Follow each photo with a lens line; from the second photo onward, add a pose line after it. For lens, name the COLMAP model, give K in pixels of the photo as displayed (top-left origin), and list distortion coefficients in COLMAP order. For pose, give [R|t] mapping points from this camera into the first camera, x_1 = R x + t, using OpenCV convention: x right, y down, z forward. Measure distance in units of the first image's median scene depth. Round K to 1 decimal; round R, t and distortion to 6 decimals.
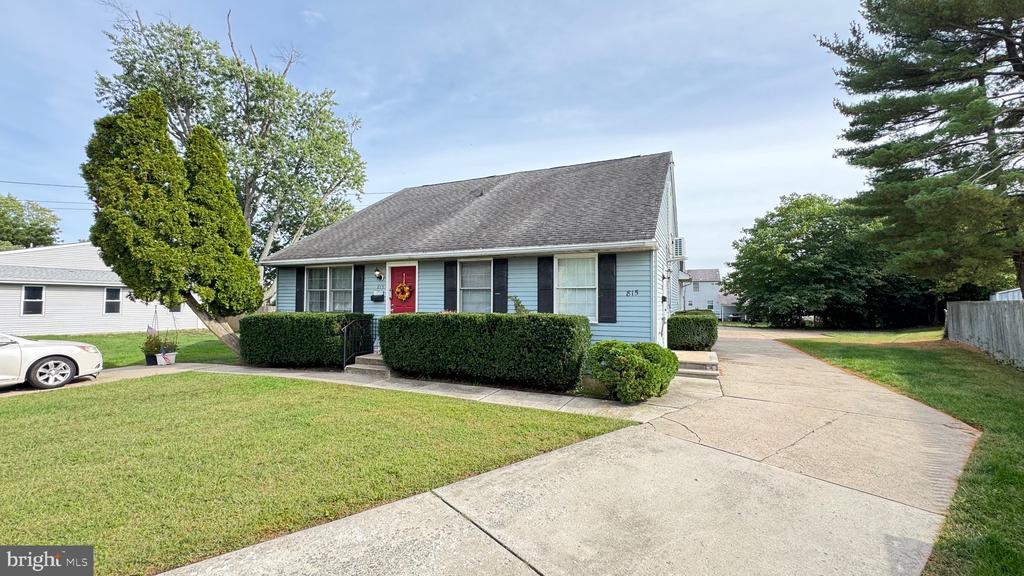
lens RADIAL K [[409.6, 0, 512.1], [0, 409.6, 298.9], [0, 0, 1]] dist [-0.002338, 0.000717]
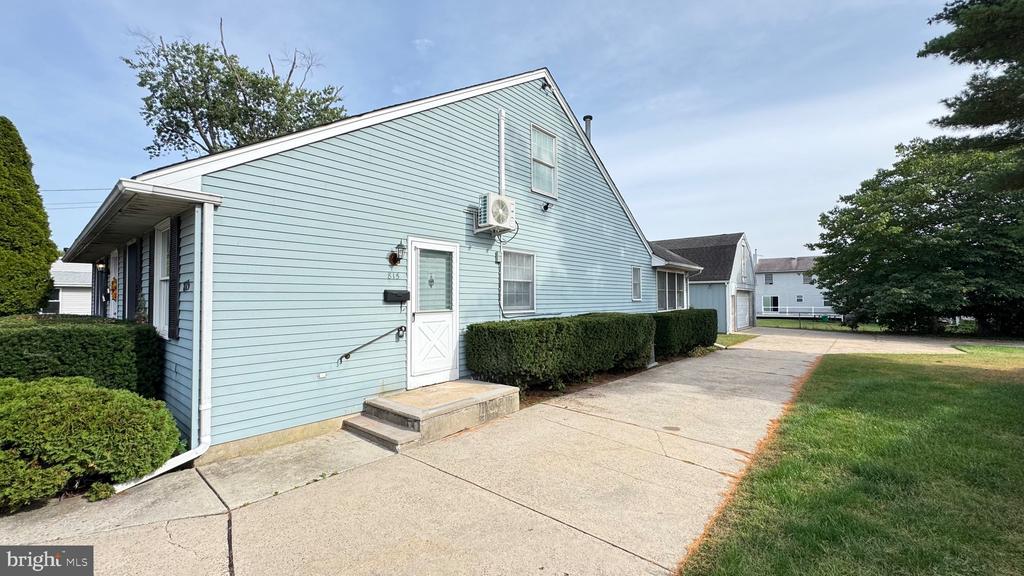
lens RADIAL K [[409.6, 0, 509.9], [0, 409.6, 287.0], [0, 0, 1]] dist [-0.002338, 0.000717]
pose [[0.963779, -0.016457, -0.266195, 0.182844], [0.008872, 0.999520, -0.029673, 0.005125], [0.266556, 0.026236, 0.963462, 0.140887]]
